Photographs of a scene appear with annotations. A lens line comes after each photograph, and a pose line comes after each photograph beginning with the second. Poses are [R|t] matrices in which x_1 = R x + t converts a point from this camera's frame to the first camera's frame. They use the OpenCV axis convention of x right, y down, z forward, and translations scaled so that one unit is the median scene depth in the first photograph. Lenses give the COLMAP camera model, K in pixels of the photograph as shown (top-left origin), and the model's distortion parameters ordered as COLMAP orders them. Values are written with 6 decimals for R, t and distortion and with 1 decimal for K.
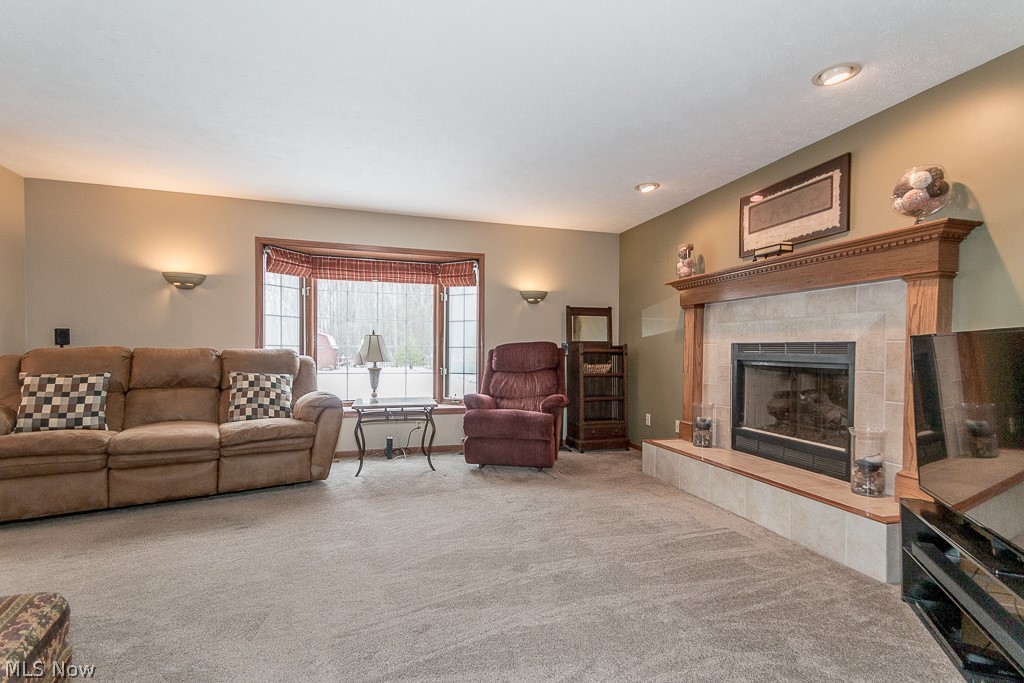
lens RADIAL K [[483.0, 0, 515.2], [0, 483.0, 361.3], [0, 0, 1]] dist [0.000224, 0.000001]
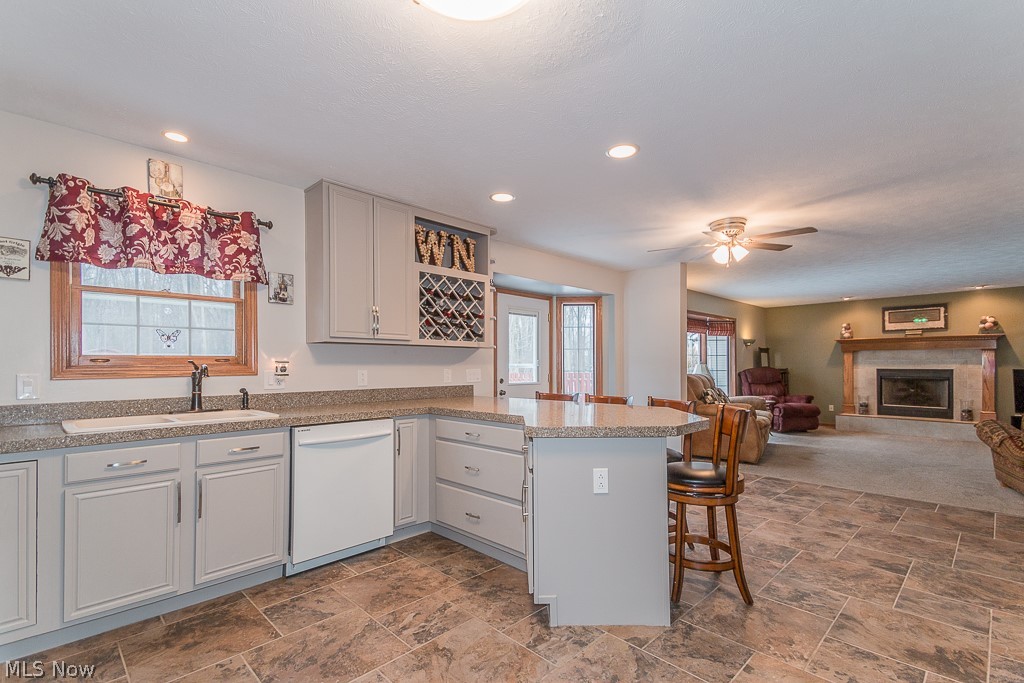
lens RADIAL K [[469.3, 0, 483.9], [0, 469.3, 362.5], [0, 0, 1]] dist [0.000441, -0.011524]
pose [[0.910388, -0.005933, 0.413714, -2.249928], [0.015961, 0.999656, -0.020788, -0.052905], [-0.413449, 0.025528, 0.910170, -0.260307]]
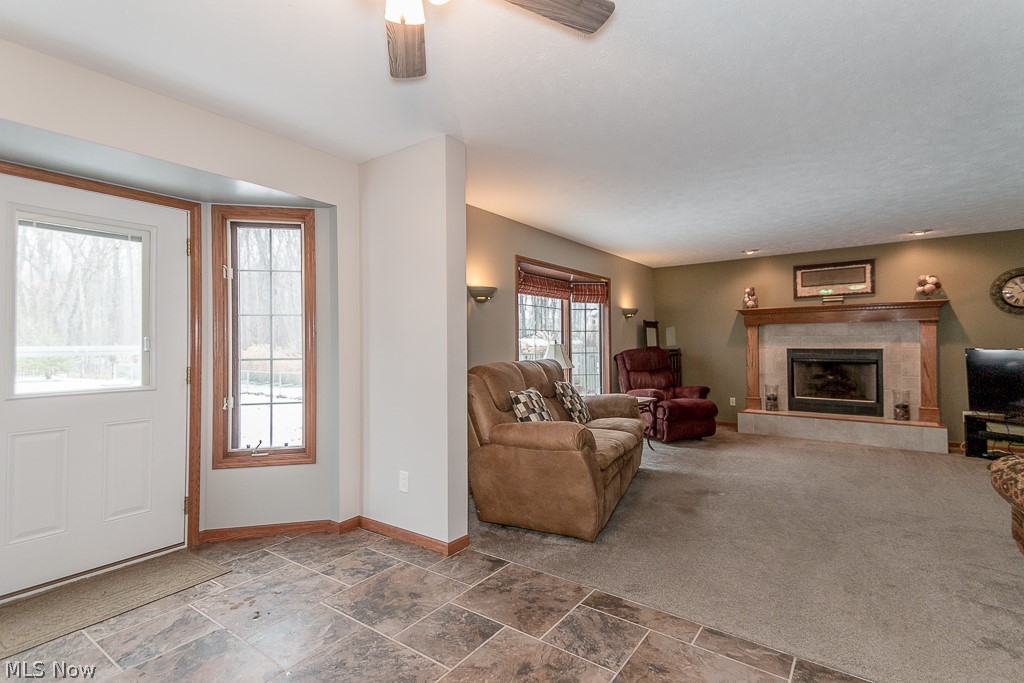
lens RADIAL K [[481.1, 0, 512.0], [0, 481.1, 341.5], [0, 0, 1]] dist [0.000325, -0.000015]
pose [[0.809242, -0.010069, 0.587389, -1.385396], [0.025370, 0.999519, -0.017819, -0.058768], [-0.586927, 0.029321, 0.809109, 0.198729]]
